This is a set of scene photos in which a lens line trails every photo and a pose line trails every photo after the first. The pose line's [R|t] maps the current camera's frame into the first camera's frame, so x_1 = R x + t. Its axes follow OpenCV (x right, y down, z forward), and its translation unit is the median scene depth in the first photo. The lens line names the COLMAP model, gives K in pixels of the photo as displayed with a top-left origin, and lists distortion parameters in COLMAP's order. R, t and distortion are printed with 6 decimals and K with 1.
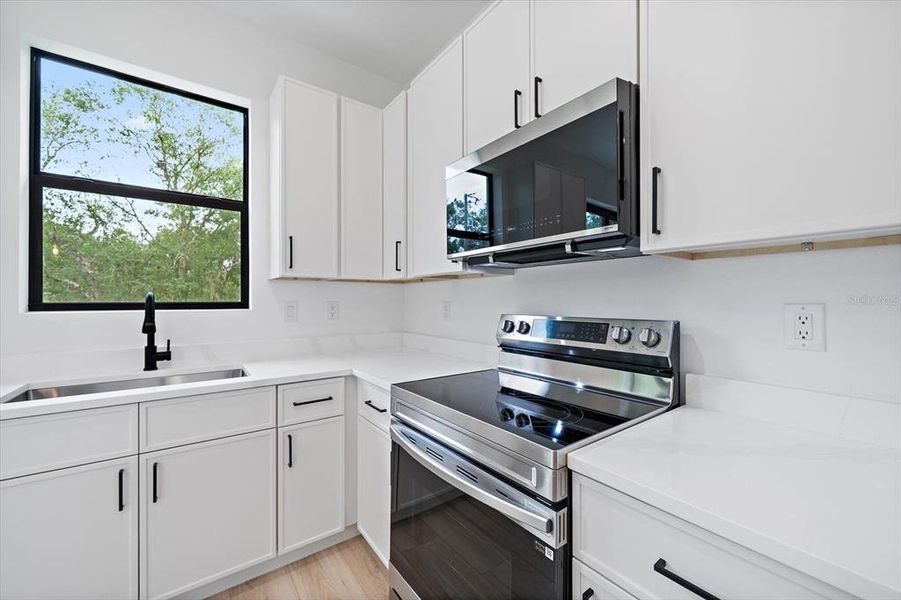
lens RADIAL K [[351.7, 0, 453.1], [0, 351.7, 299.5], [0, 0, 1]] dist [-0.000971, -0.000082]
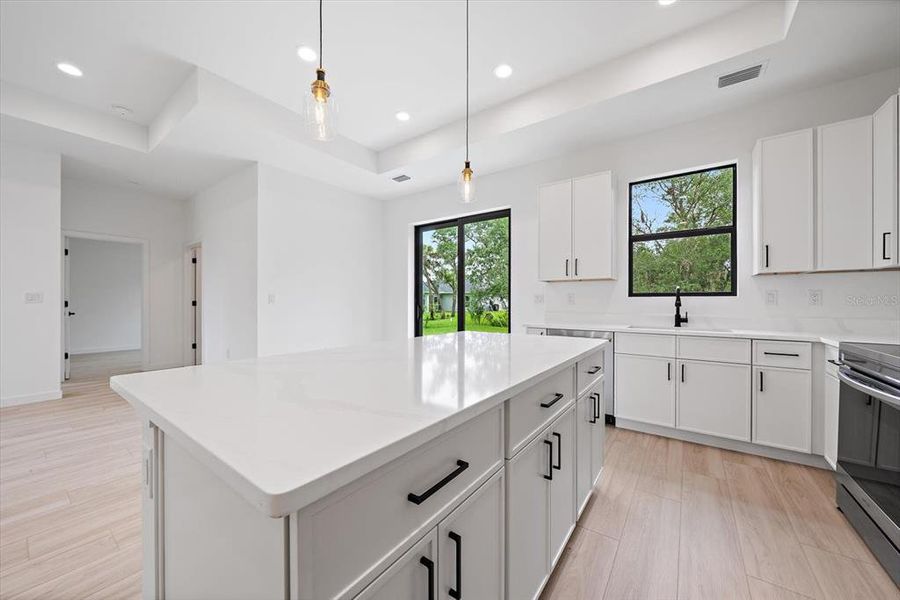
lens RADIAL K [[328.7, 0, 451.3], [0, 328.7, 302.1], [0, 0, 1]] dist [-0.001897, -0.000253]
pose [[0.291848, 0.002861, -0.956460, 0.509901], [0.002031, 0.999991, 0.003611, 0.054685], [0.956462, -0.002996, 0.291840, -0.726688]]
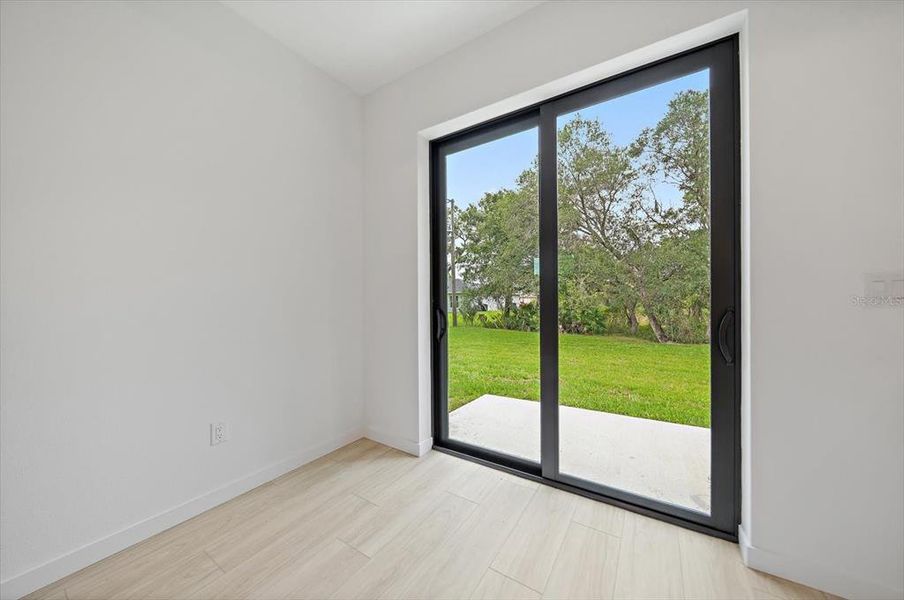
lens RADIAL K [[312.0, 0, 452.0], [0, 312.0, 304.8], [0, 0, 1]] dist [-0.001031, -0.000066]
pose [[0.346208, 0.007956, -0.938124, -1.243601], [0.009661, 0.999881, 0.012045, 0.053603], [0.938108, -0.013234, 0.346090, -0.543049]]
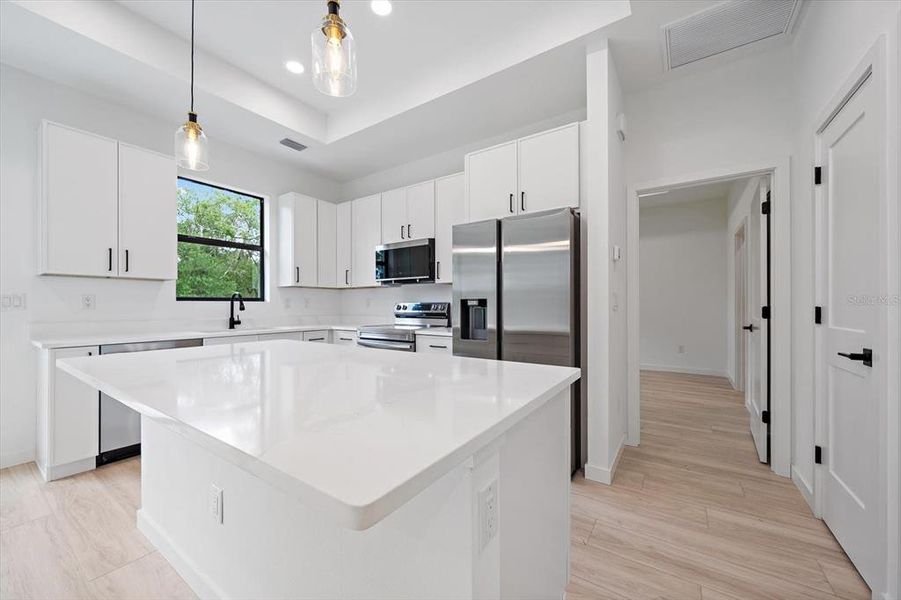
lens RADIAL K [[340.1, 0, 450.5], [0, 340.1, 304.4], [0, 0, 1]] dist [0.000273, 0.000018]
pose [[0.945084, 0.000208, 0.326828, -0.280329], [-0.000192, 1.000000, -0.000082, 0.051866], [-0.326828, 0.000014, 0.945084, -1.388616]]
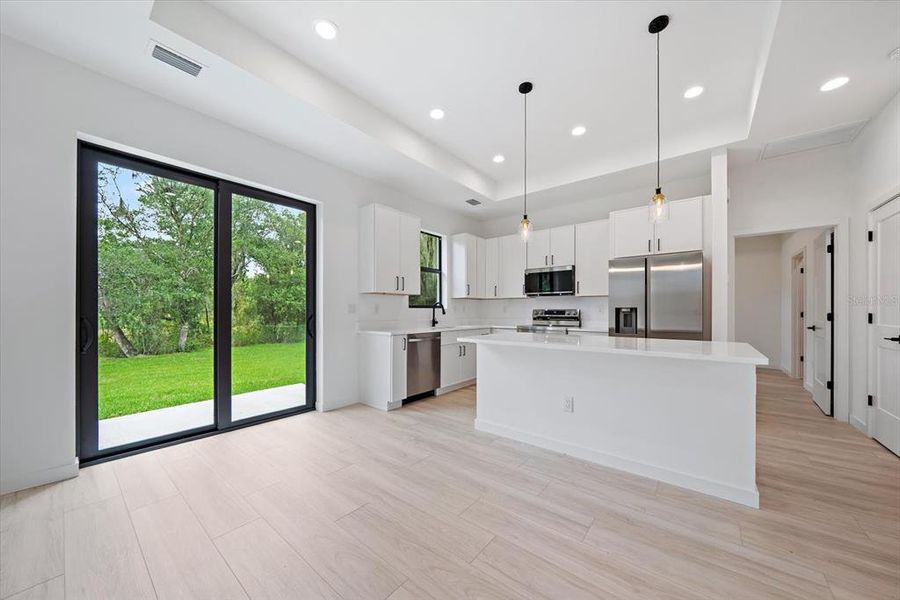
lens RADIAL K [[314.9, 0, 454.4], [0, 314.9, 309.9], [0, 0, 1]] dist [-0.000678, -0.000036]
pose [[0.967962, 0.003014, 0.251078, -1.396166], [-0.003049, 0.999995, -0.000247, 0.047681], [-0.251078, -0.000526, 0.967967, -1.817981]]
